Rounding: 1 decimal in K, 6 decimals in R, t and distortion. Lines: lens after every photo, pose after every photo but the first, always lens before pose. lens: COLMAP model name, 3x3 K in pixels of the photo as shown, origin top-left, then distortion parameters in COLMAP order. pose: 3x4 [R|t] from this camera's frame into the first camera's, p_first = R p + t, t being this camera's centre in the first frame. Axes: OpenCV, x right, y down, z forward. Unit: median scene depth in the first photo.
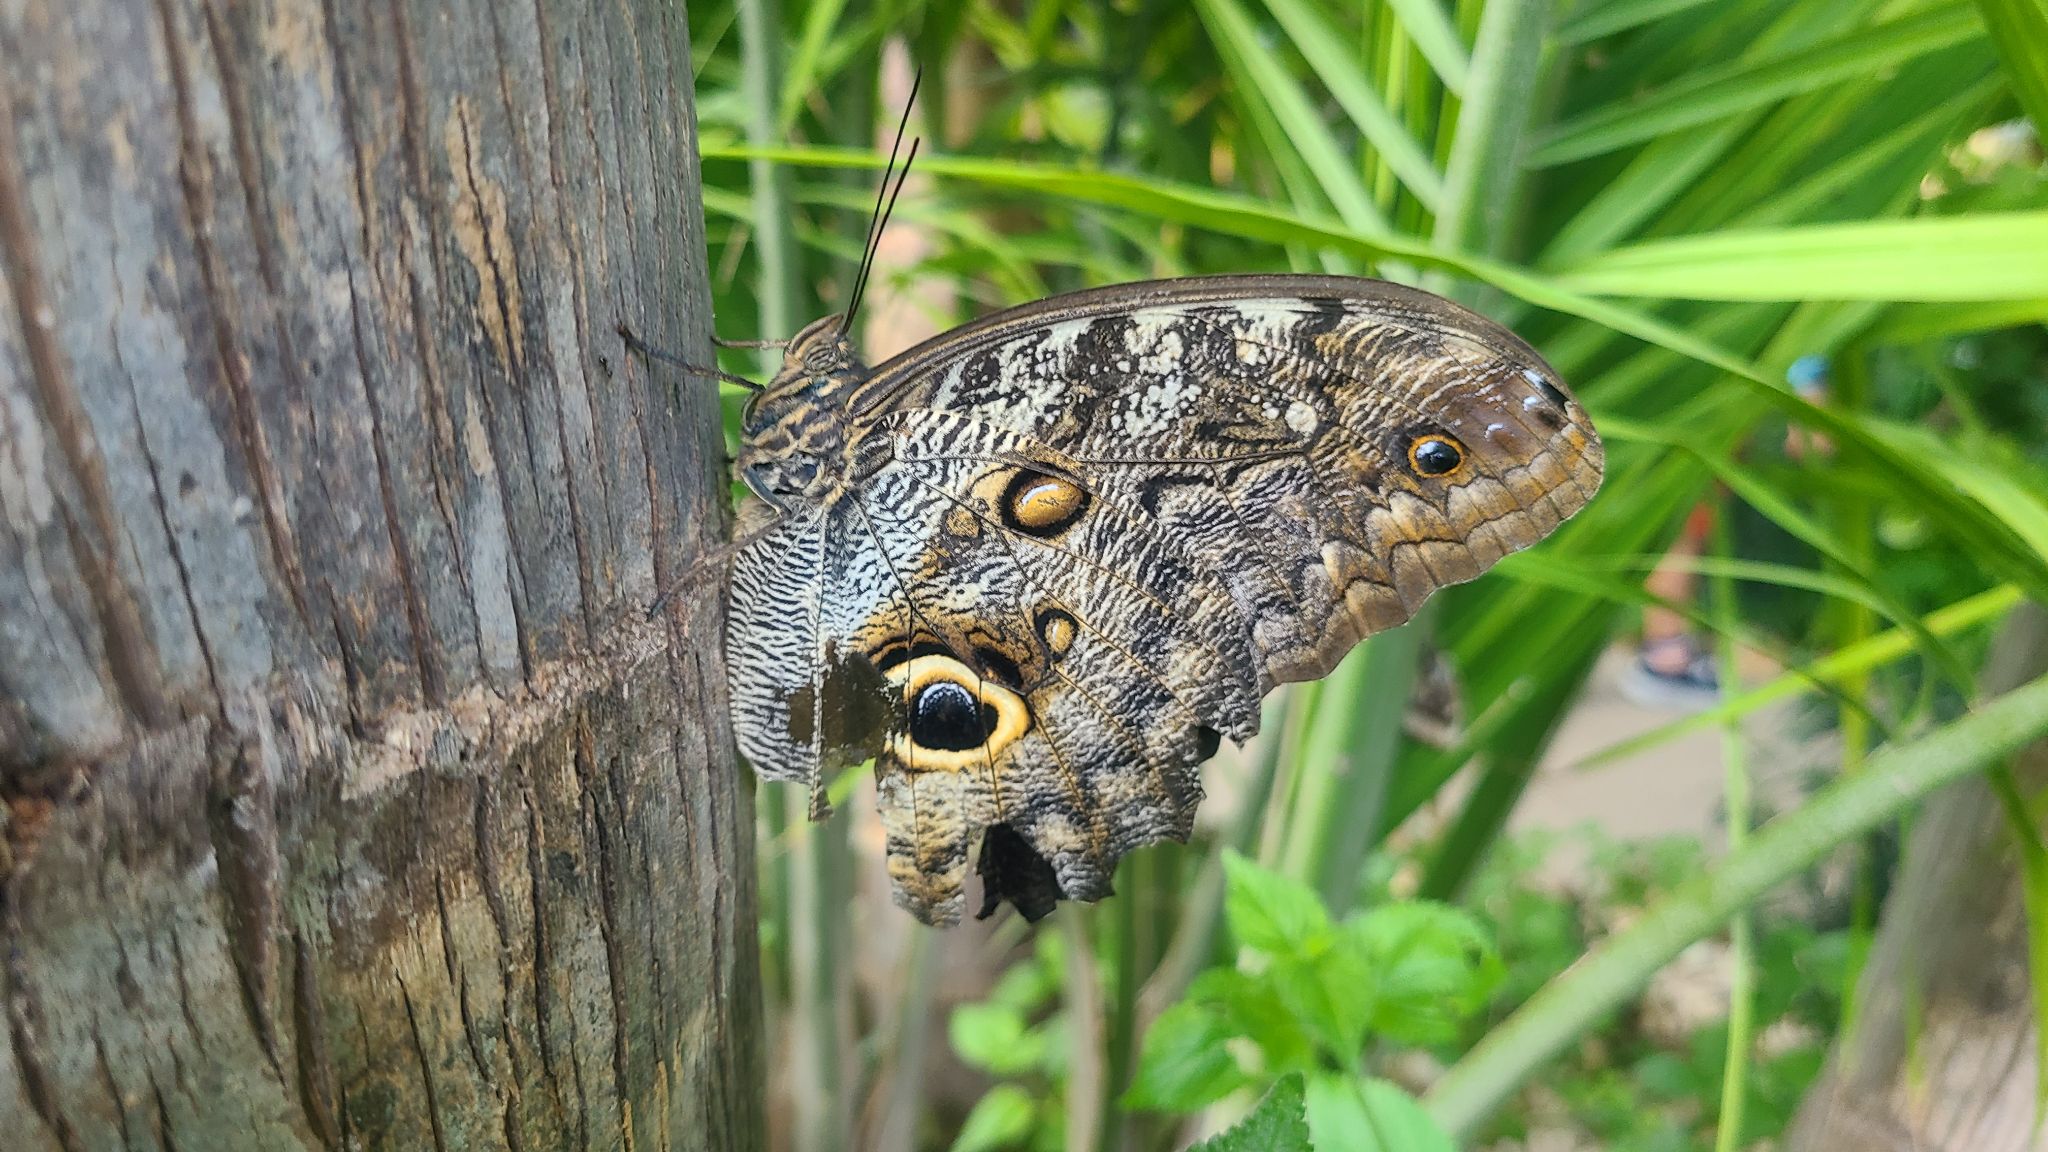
lens RADIAL K [[1490.2, 0, 1030.5], [0, 1490.2, 569.3], [0, 0, 1]] dist [-0.018039, -0.019182]
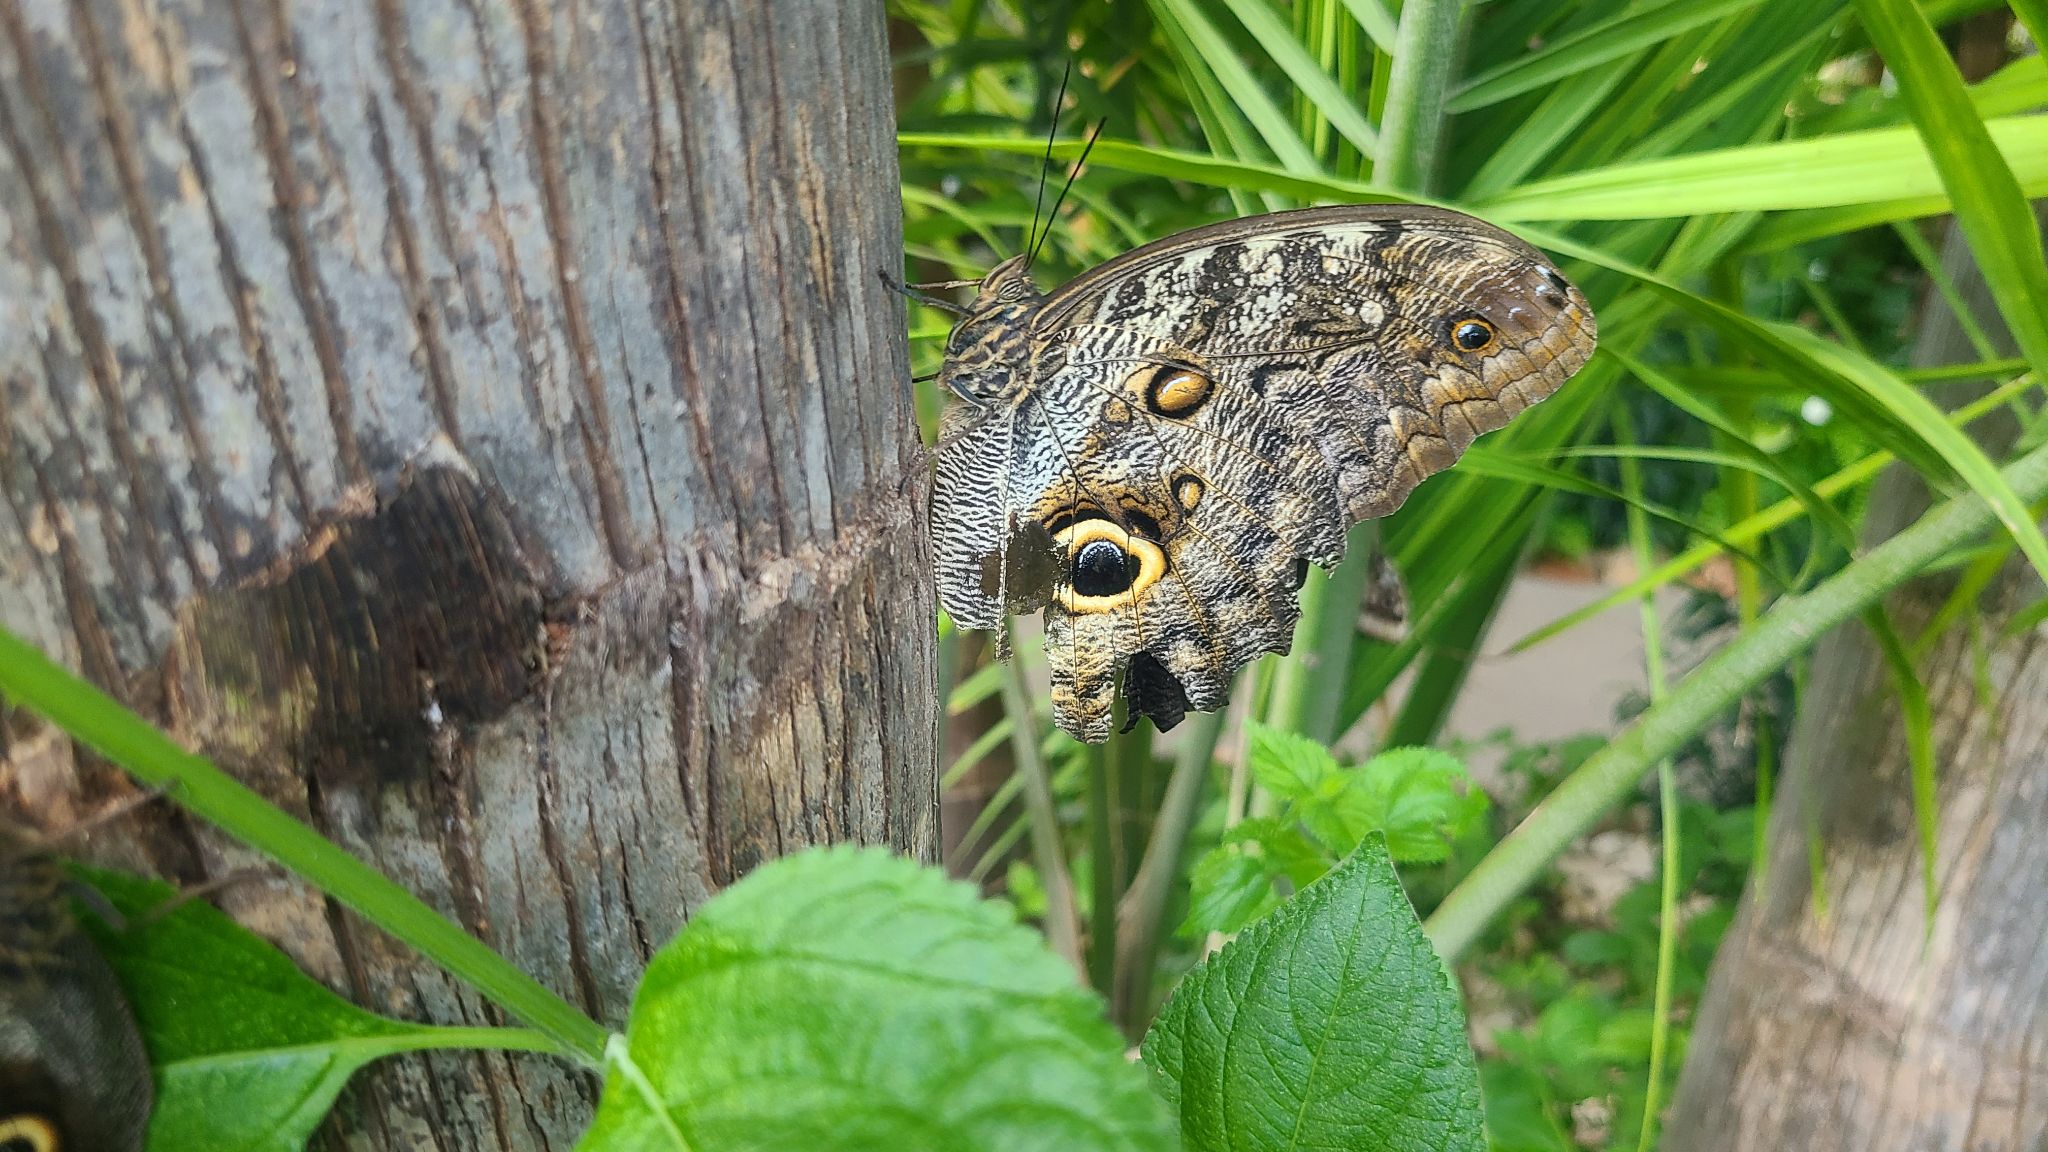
lens RADIAL K [[1490.2, 0, 1017.5], [0, 1490.2, 593.7], [0, 0, 1]] dist [-0.018039, -0.019182]
pose [[0.995336, -0.074373, 0.061432, -0.235201], [0.072234, 0.996725, 0.036346, 0.077823], [-0.063934, -0.031739, 0.997449, -0.315796]]
